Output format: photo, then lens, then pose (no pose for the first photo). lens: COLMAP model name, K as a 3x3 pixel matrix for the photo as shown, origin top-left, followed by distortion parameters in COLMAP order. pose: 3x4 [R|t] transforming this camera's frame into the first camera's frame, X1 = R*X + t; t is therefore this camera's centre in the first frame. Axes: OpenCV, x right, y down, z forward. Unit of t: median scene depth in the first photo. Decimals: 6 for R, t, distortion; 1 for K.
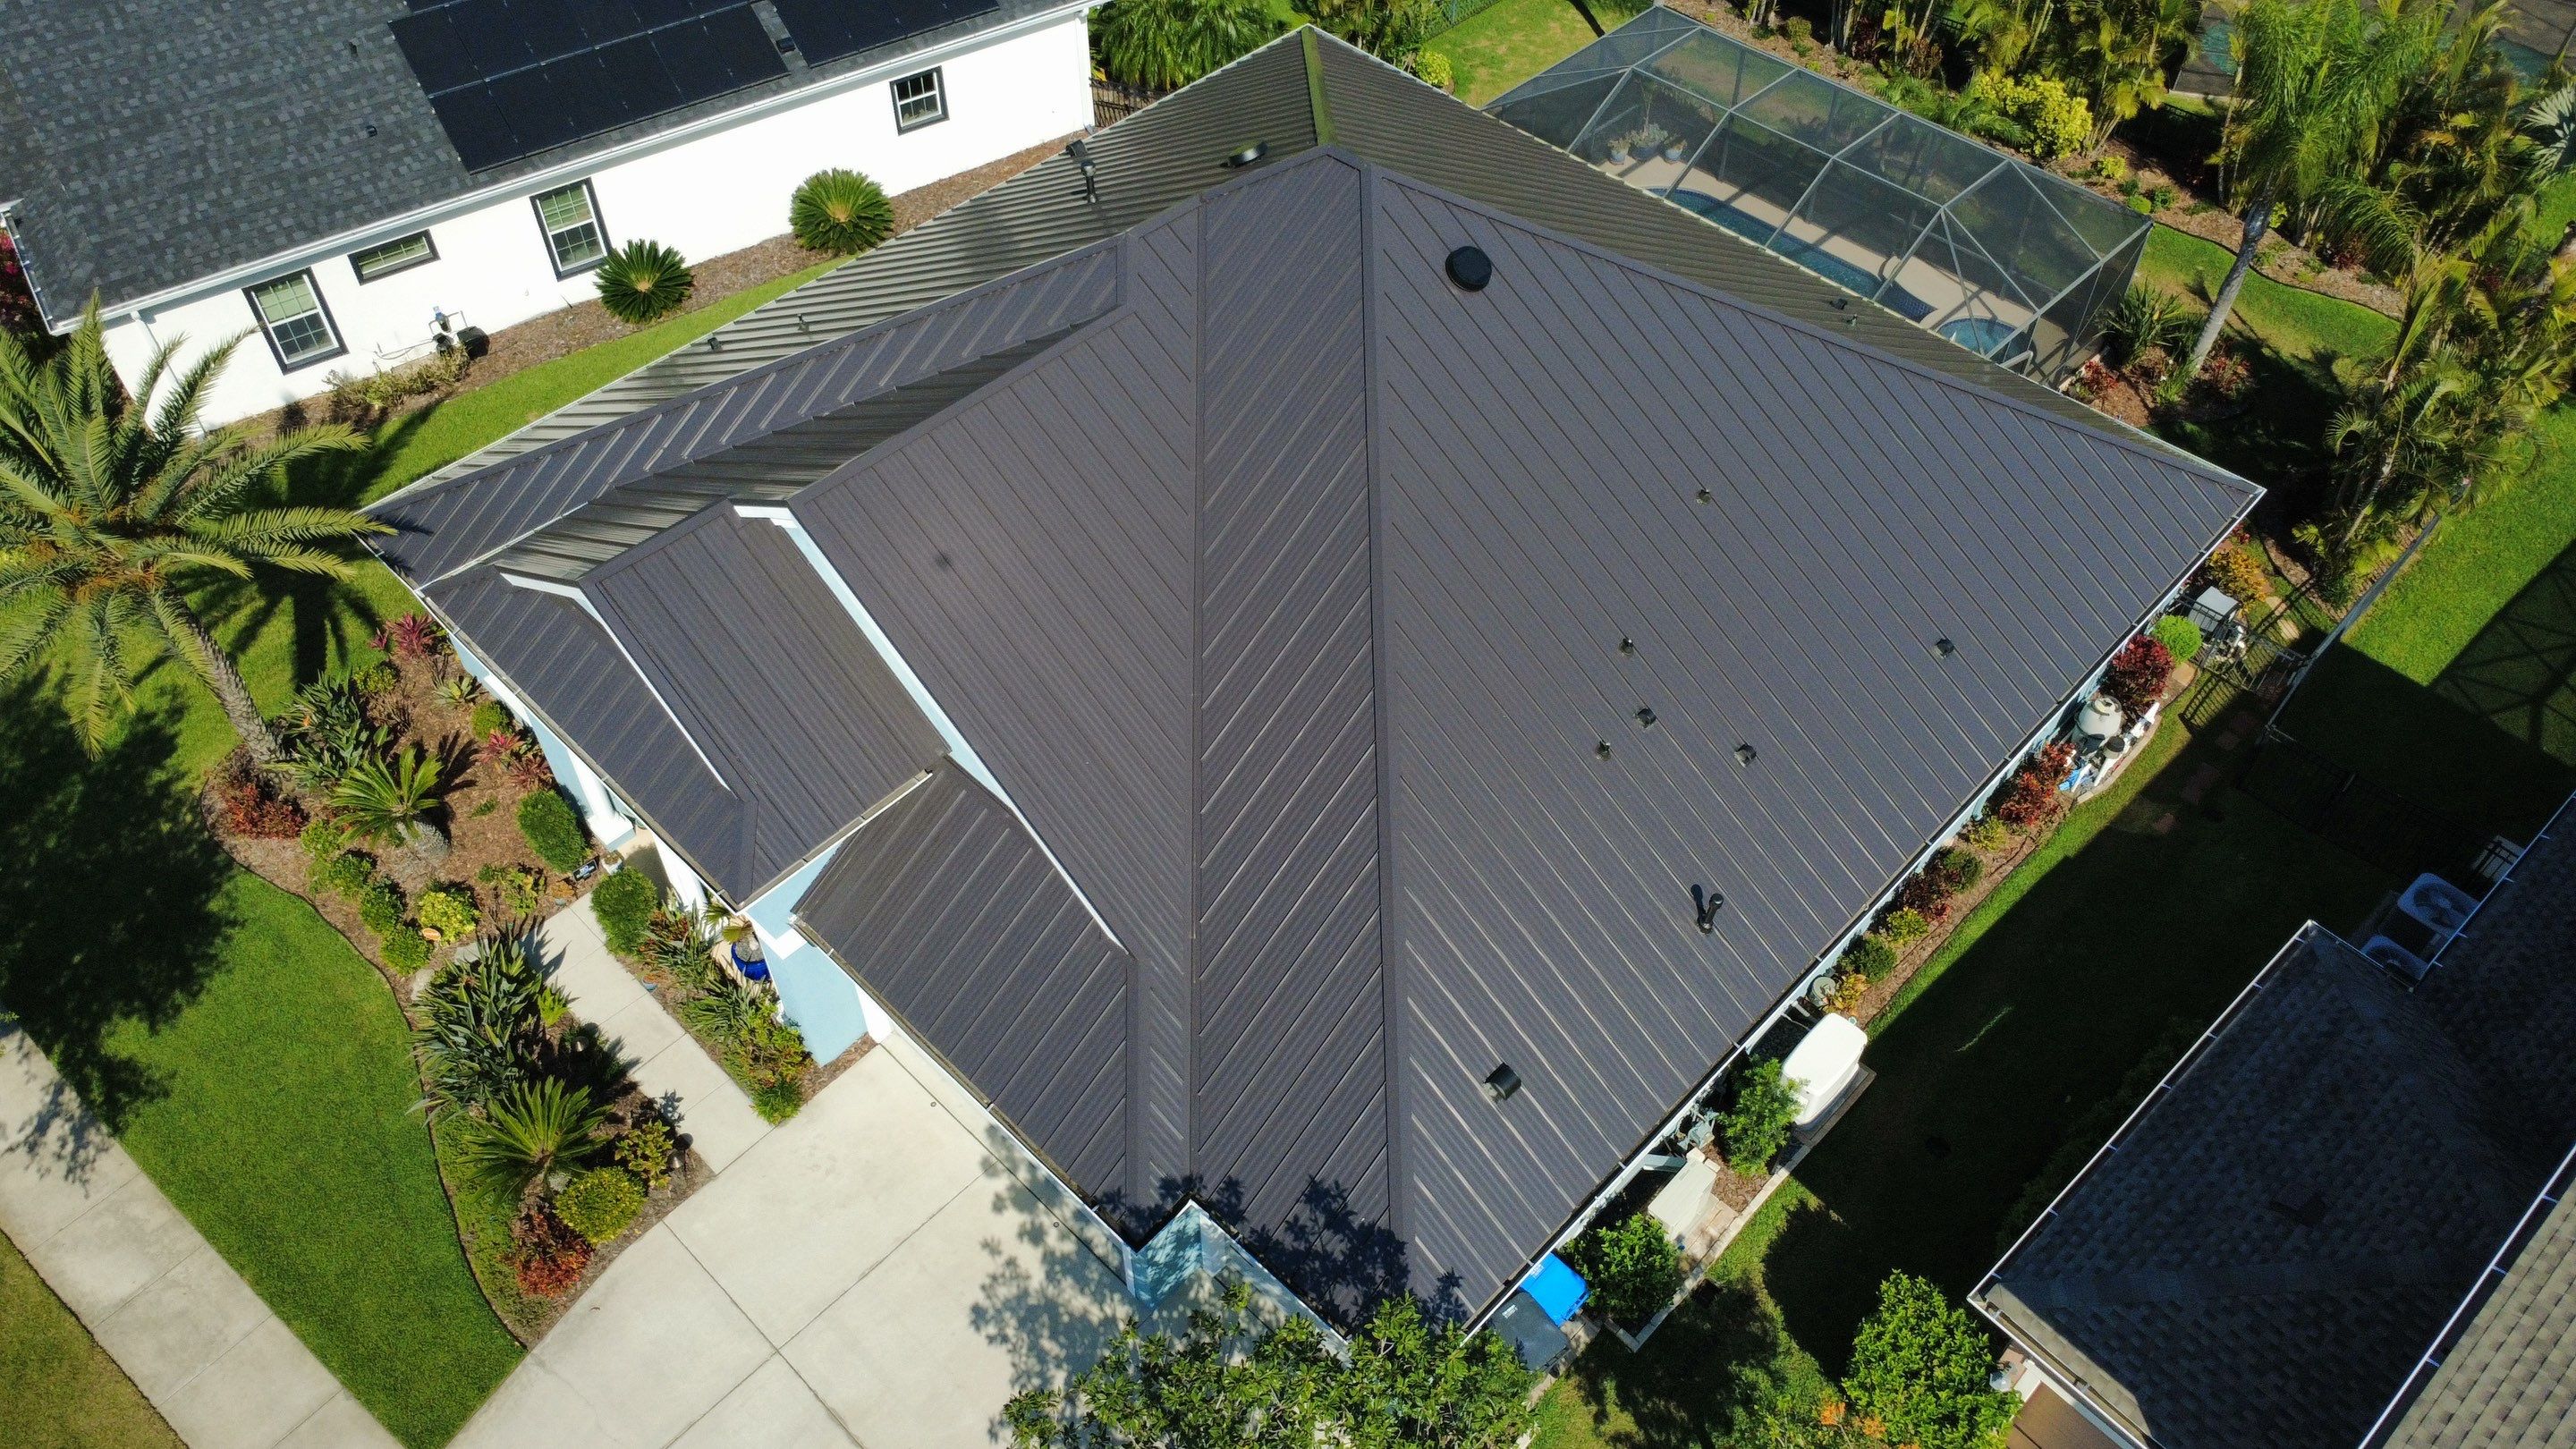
lens RADIAL K [[1869.1, 0, 1278.1], [0, 1869.1, 726.1], [0, 0, 1]] dist [0.001155, 0.000170]
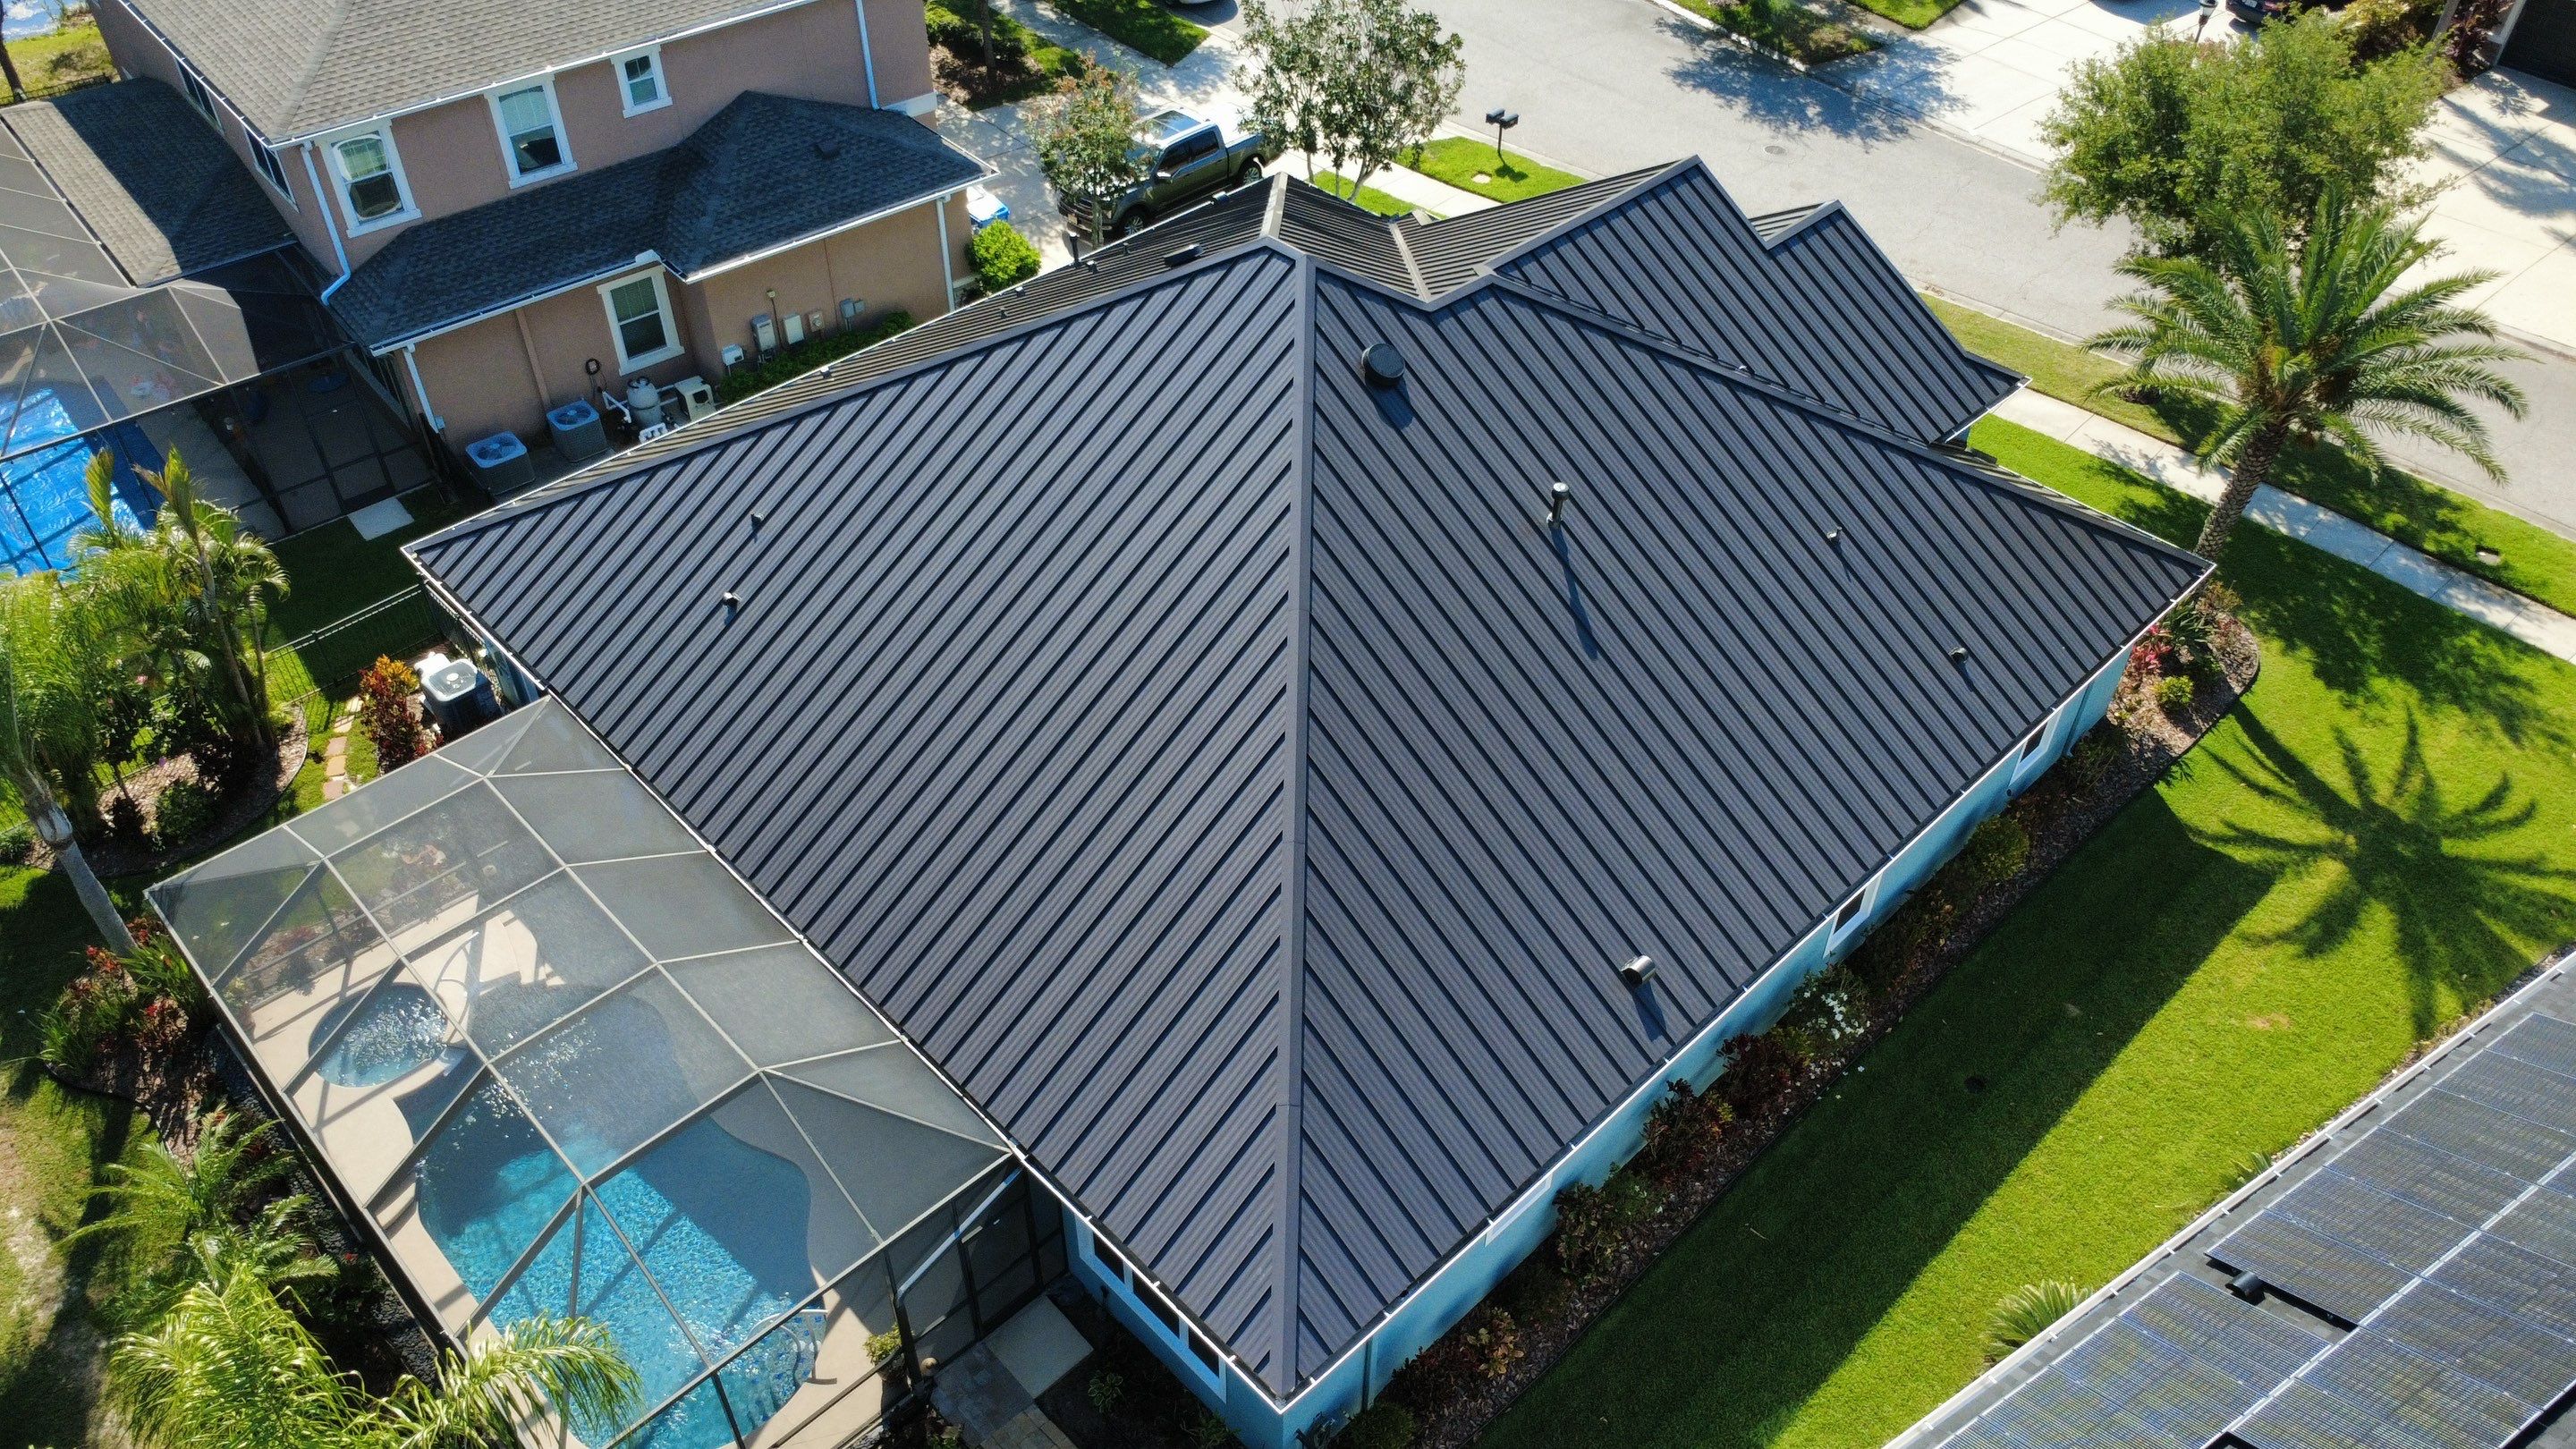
lens RADIAL K [[1869.1, 0, 1285.1], [0, 1869.1, 726.4], [0, 0, 1]] dist [0.001155, 0.000170]
pose [[-0.999653, -0.023632, 0.011671, 0.015880], [0.011991, -0.013462, 0.999837, -1.013117], [-0.023471, 0.999630, 0.013741, 0.929536]]
